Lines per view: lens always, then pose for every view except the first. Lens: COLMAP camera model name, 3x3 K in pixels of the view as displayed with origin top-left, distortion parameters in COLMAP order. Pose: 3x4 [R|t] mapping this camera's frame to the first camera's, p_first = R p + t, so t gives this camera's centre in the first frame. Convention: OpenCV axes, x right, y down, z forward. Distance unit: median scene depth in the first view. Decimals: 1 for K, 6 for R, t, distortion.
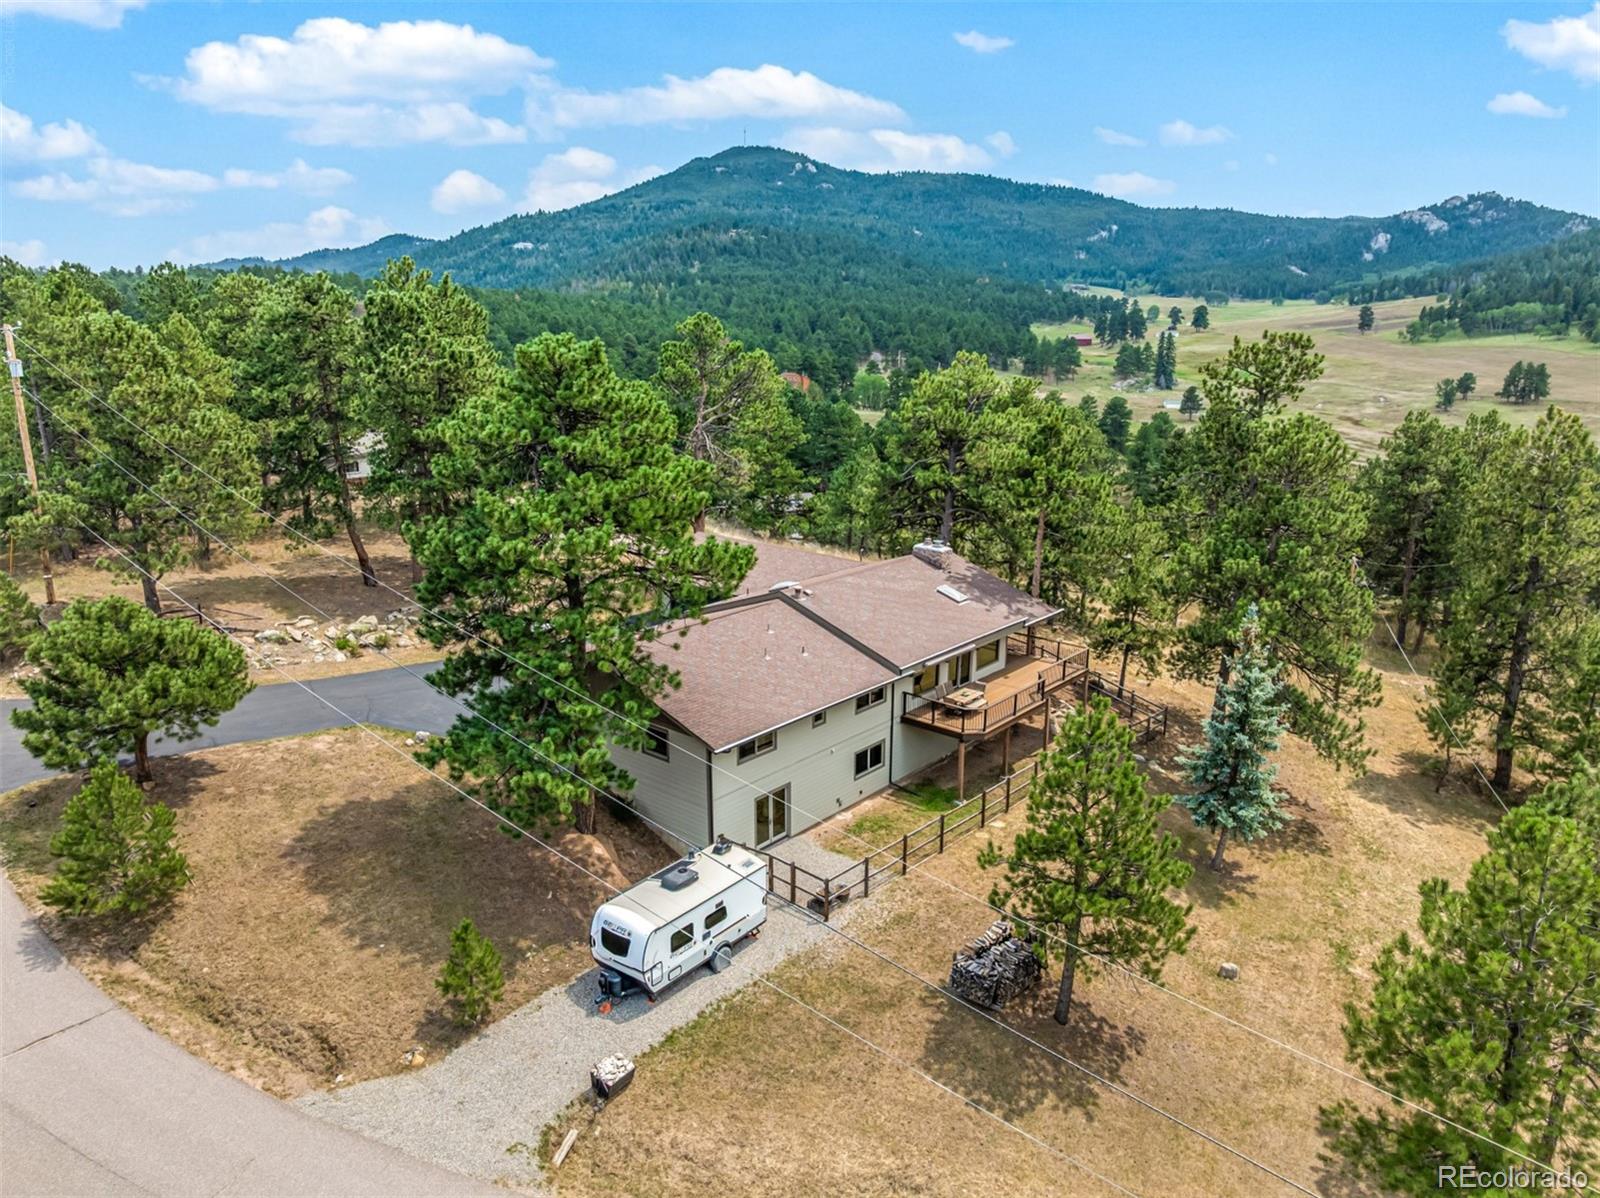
lens RADIAL K [[1131.9, 0, 800.0], [0, 1131.9, 599.0], [0, 0, 1]] dist [-0.039012, 0.001009]
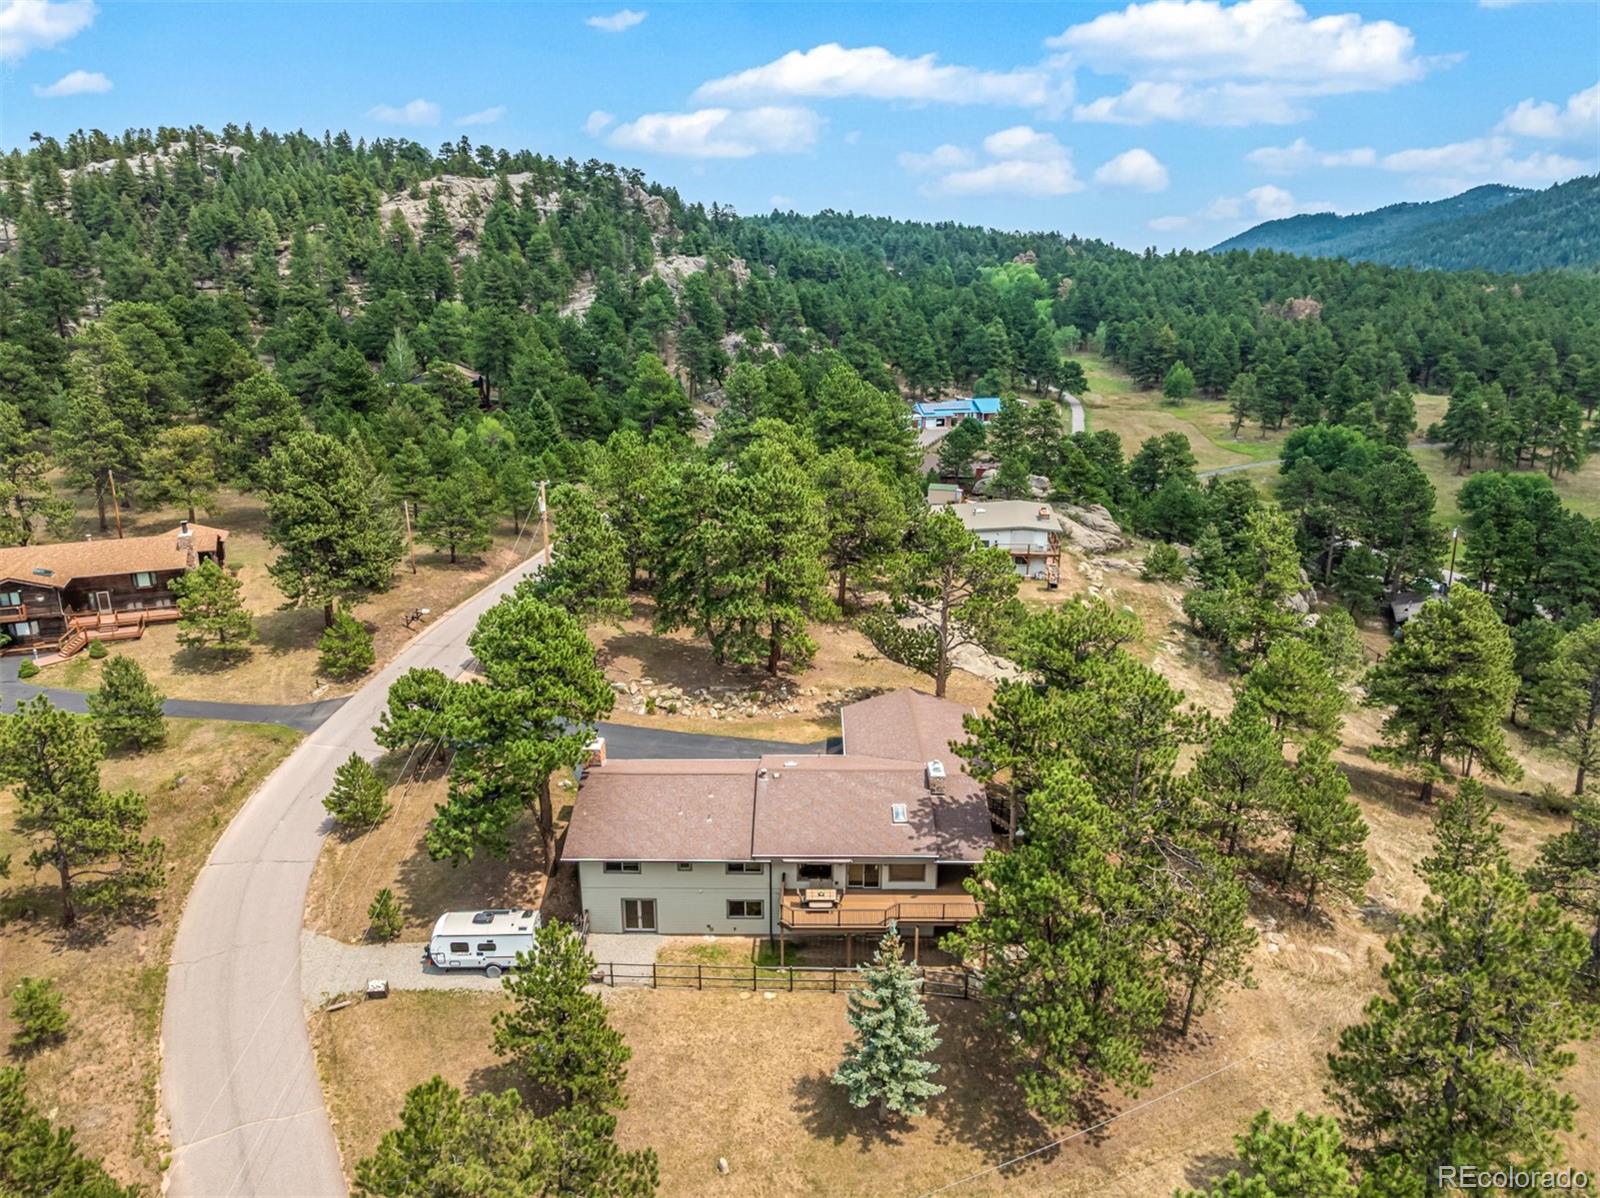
lens RADIAL K [[1131.9, 0, 800.0], [0, 1131.9, 599.0], [0, 0, 1]] dist [-0.039012, 0.001009]
pose [[0.638894, 0.222547, -0.736402, 1.108536], [-0.189035, 0.973309, 0.130138, -0.447872], [0.745708, 0.056062, 0.663910, 0.127124]]
